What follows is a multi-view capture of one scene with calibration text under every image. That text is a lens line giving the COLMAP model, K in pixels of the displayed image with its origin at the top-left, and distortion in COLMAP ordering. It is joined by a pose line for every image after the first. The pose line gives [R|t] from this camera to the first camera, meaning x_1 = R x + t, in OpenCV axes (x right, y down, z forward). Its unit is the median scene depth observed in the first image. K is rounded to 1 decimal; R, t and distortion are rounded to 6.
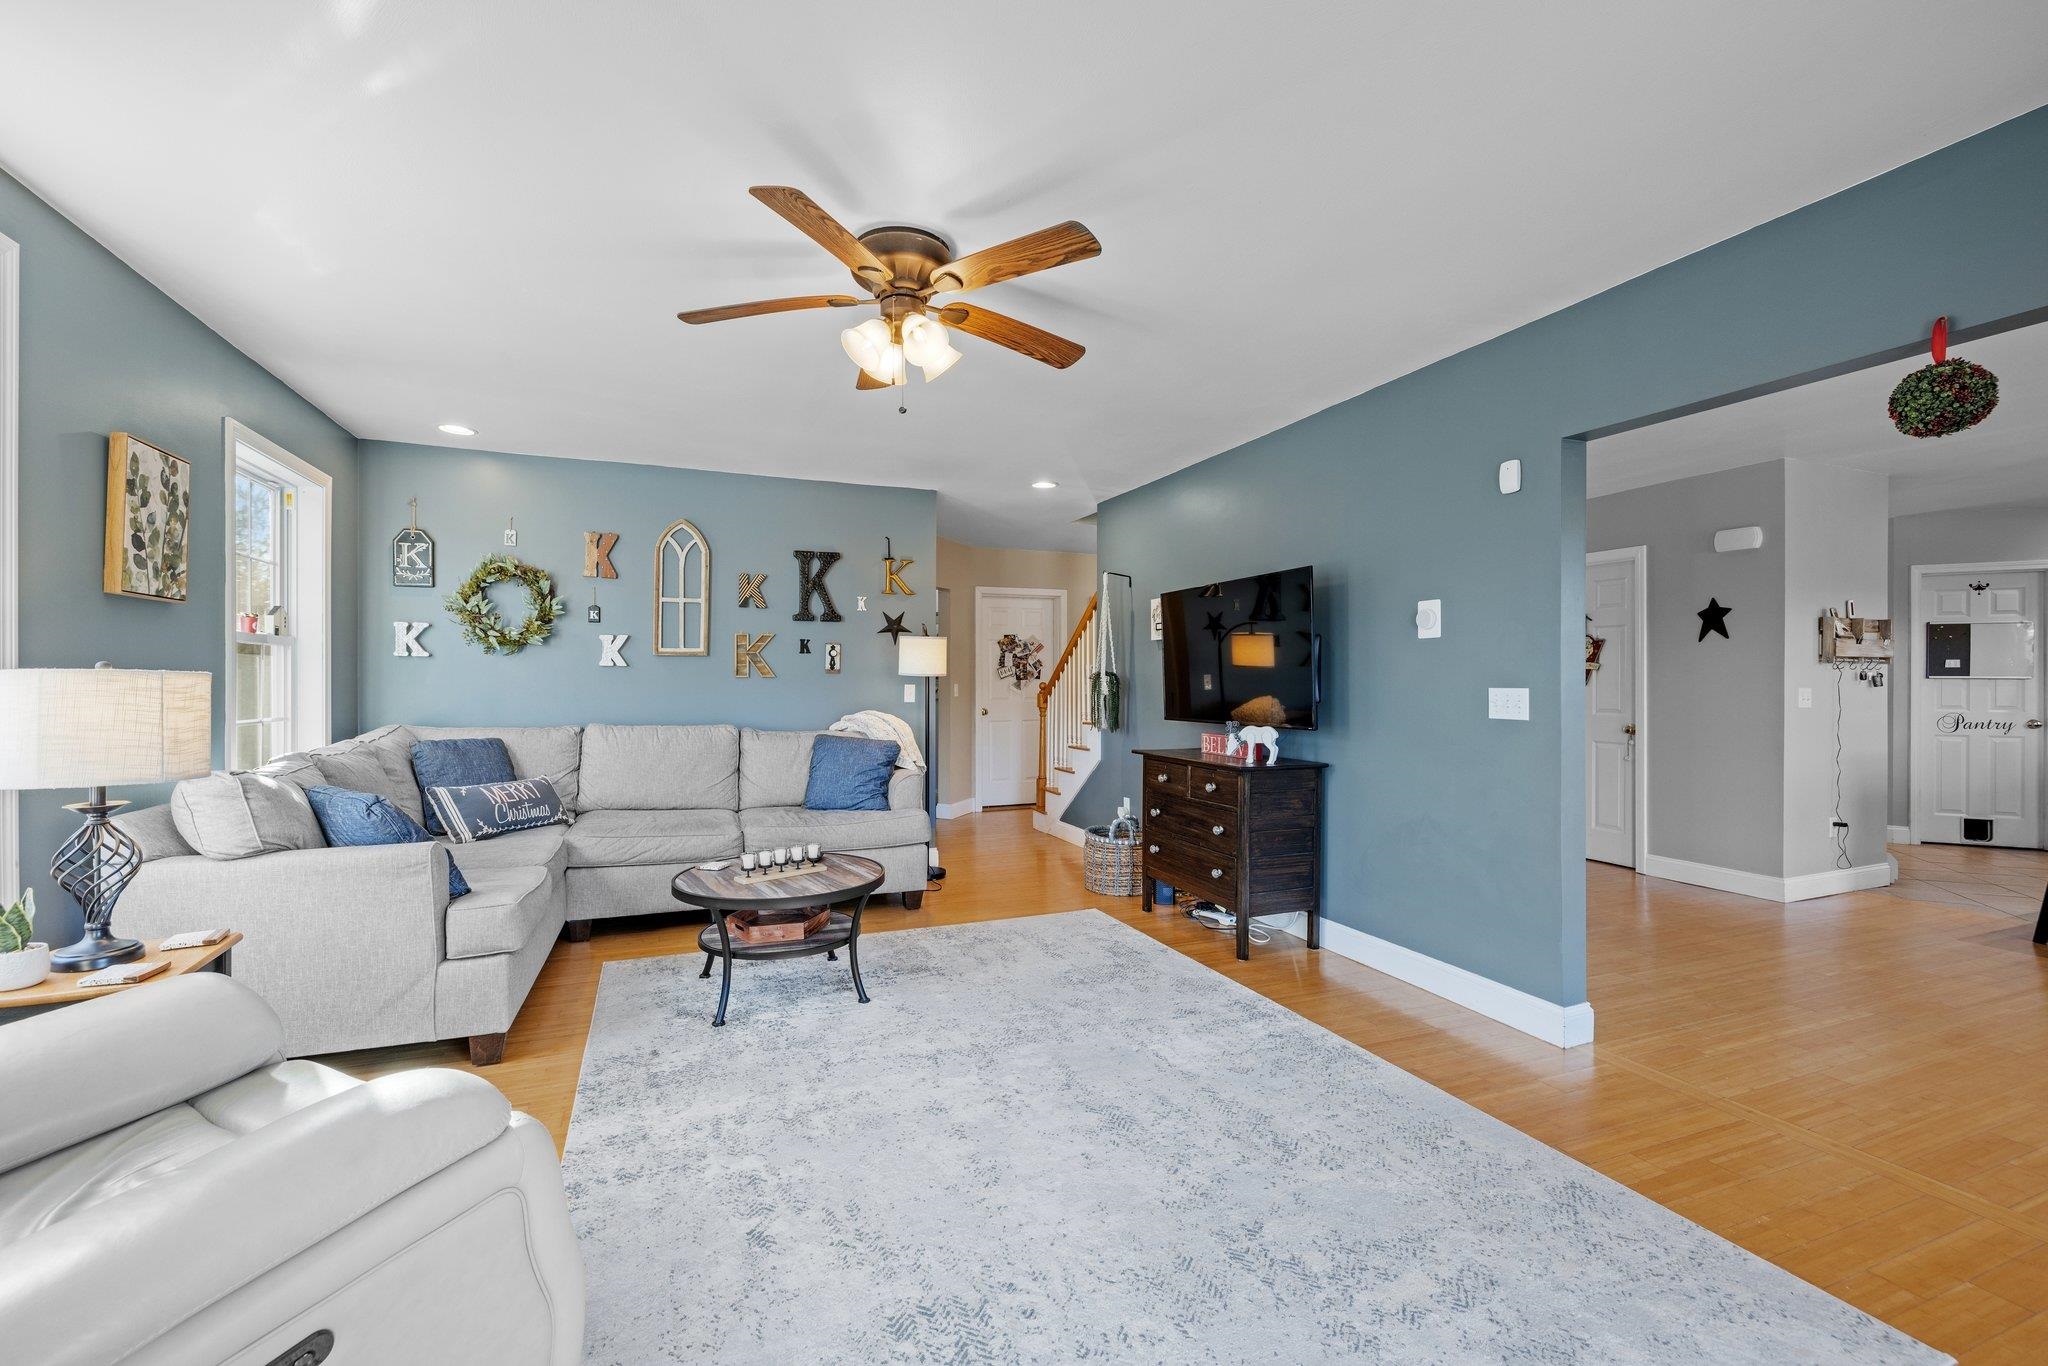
lens RADIAL K [[860.2, 0, 1024.6], [0, 860.2, 680.6], [0, 0, 1]] dist [-0.003222, -0.000252]
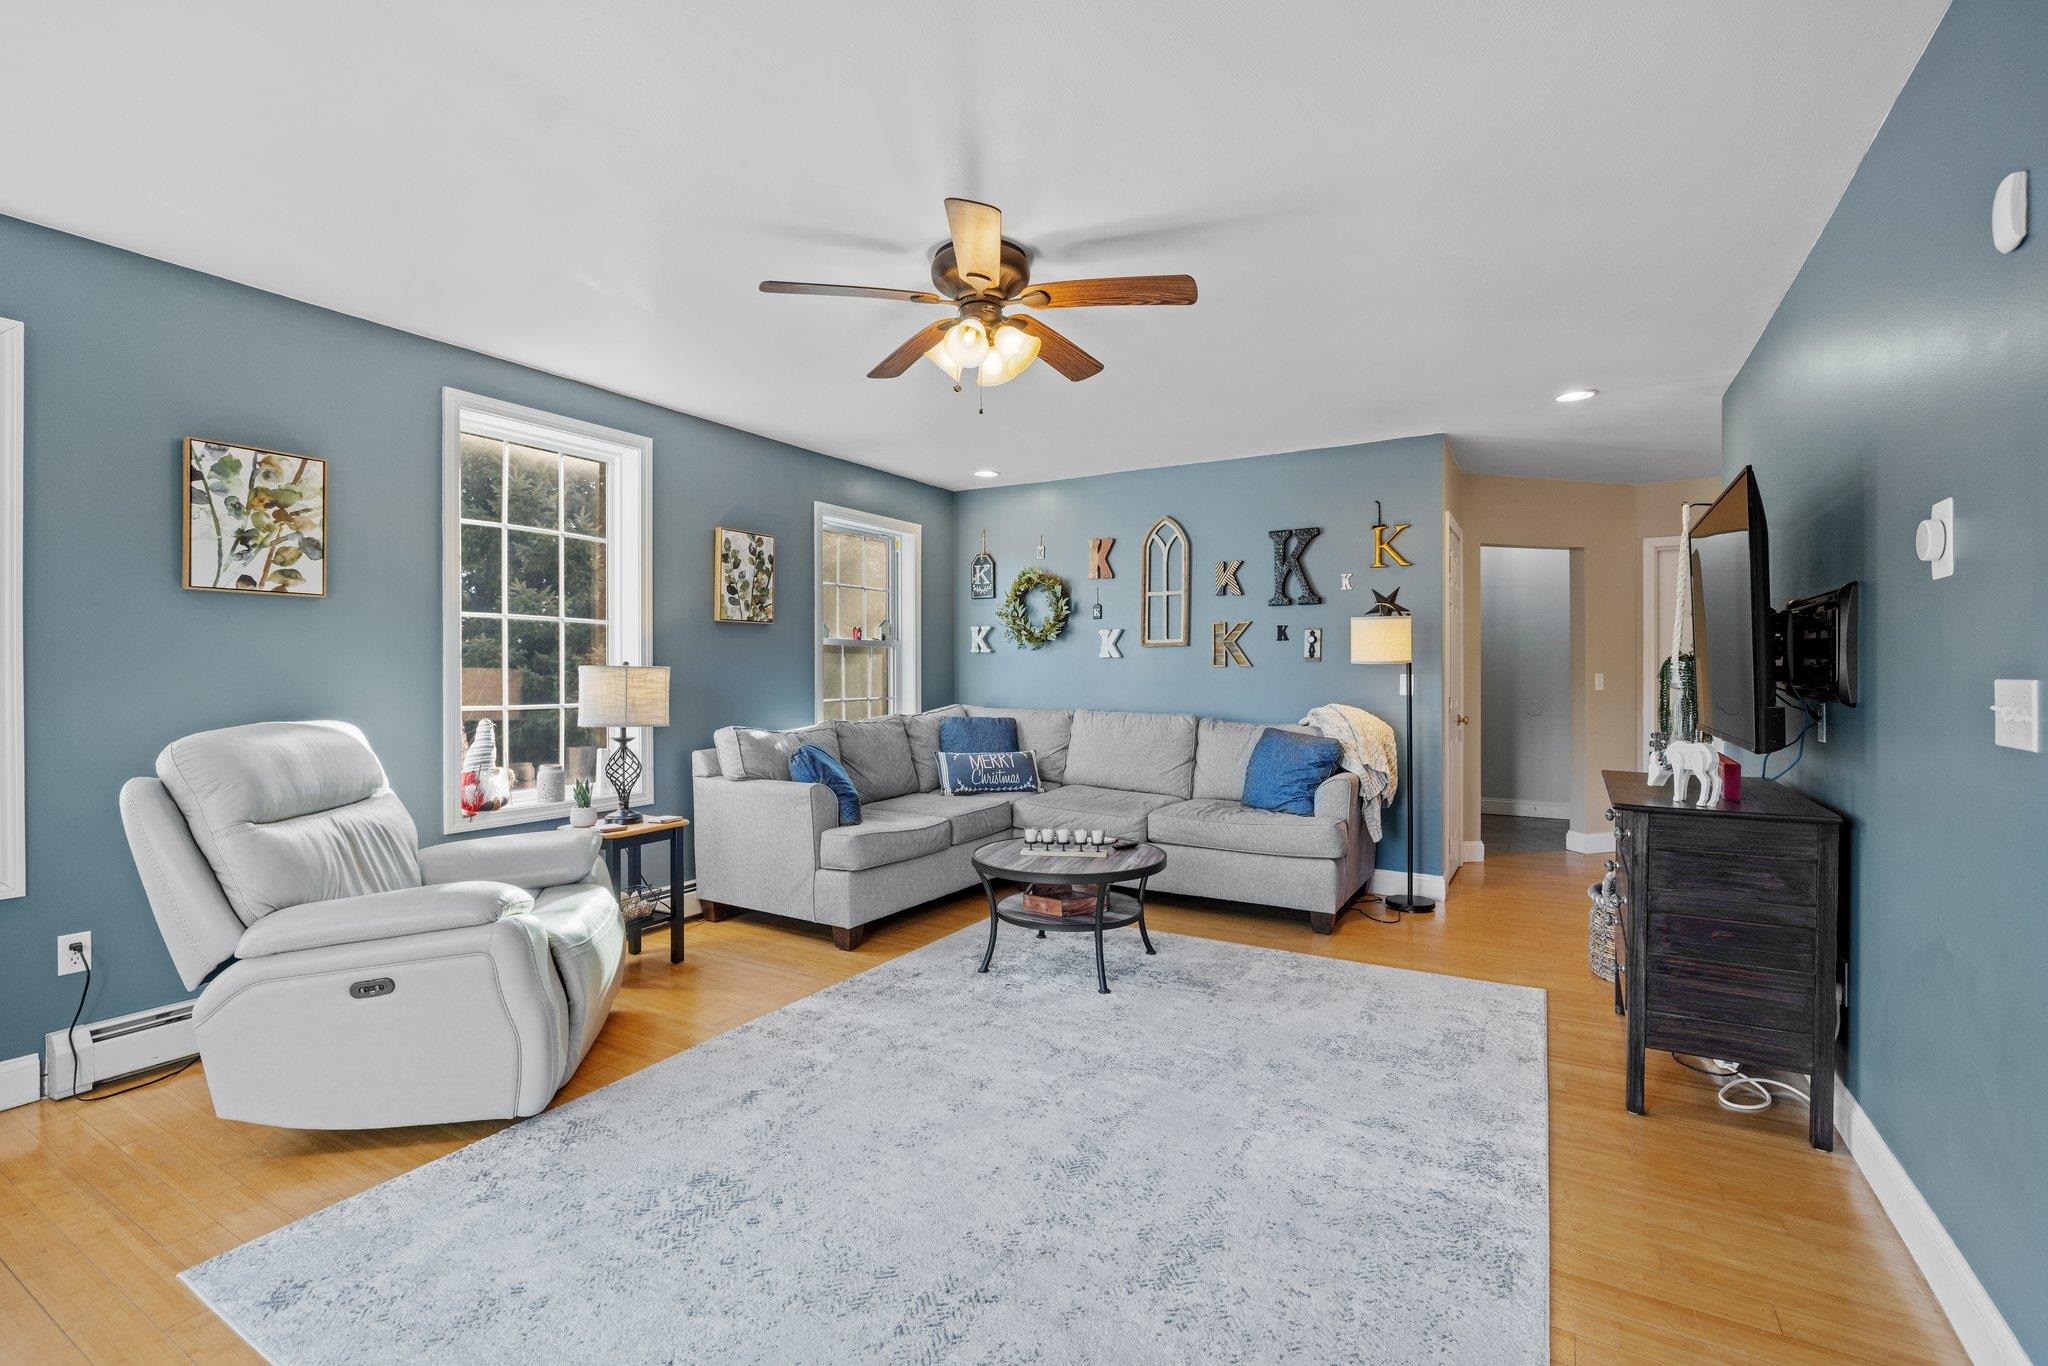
lens RADIAL K [[933.0, 0, 1024.7], [0, 933.0, 678.7], [0, 0, 1]] dist [-0.007887, 0.000179]
pose [[0.600387, 0.003122, -0.799704, 0.538017], [0.003789, 0.999970, 0.006748, 0.002337], [0.799701, -0.007082, 0.600357, 0.243847]]
